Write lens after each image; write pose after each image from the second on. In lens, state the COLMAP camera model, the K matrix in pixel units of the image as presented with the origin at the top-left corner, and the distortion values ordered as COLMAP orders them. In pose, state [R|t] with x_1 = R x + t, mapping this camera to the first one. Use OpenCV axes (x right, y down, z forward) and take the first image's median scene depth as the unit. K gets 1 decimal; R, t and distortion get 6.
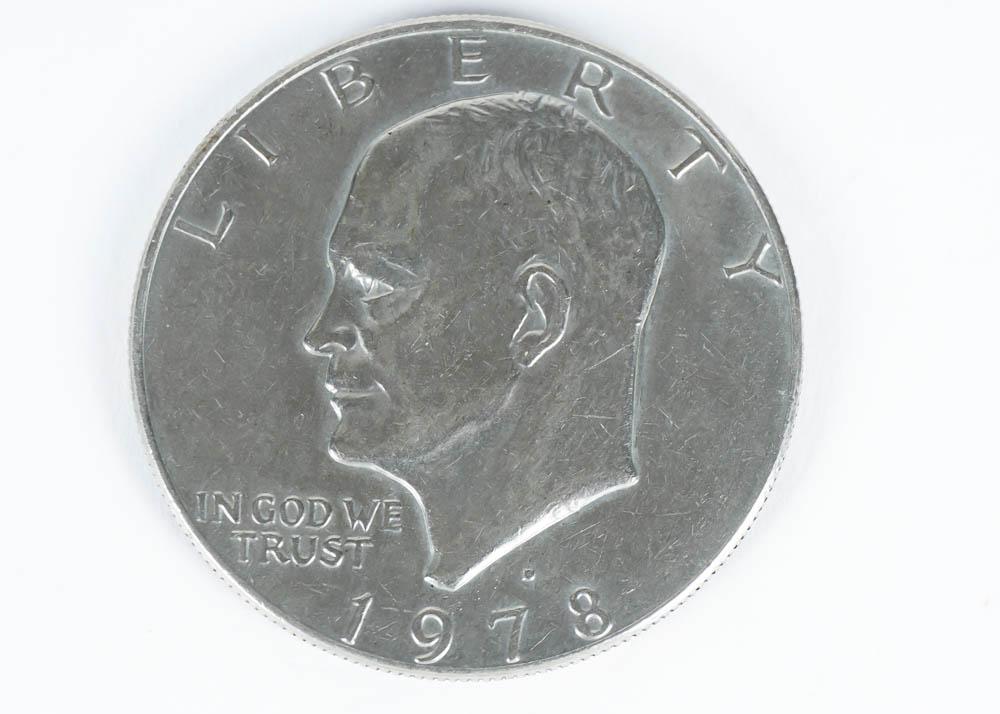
lens RADIAL K [[3102.5, 0, 499.0], [0, 3102.5, 357.5], [0, 0, 1]] dist [0.005839, 0.000000]
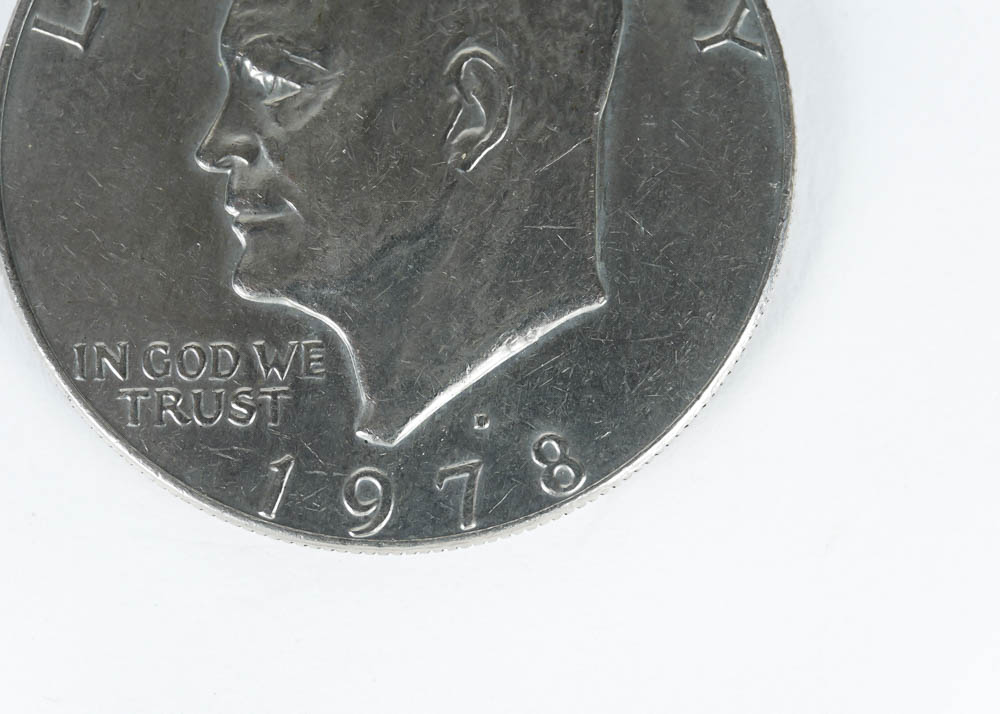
lens RADIAL K [[1251.8, 0, 500.3], [0, 1251.8, 355.1], [0, 0, 1]] dist [0.072418, 0.000000]
pose [[0.998452, -0.055547, 0.002745, 0.014604], [0.055615, 0.997138, -0.051220, 0.069746], [0.000108, 0.051293, 0.998684, 0.665753]]
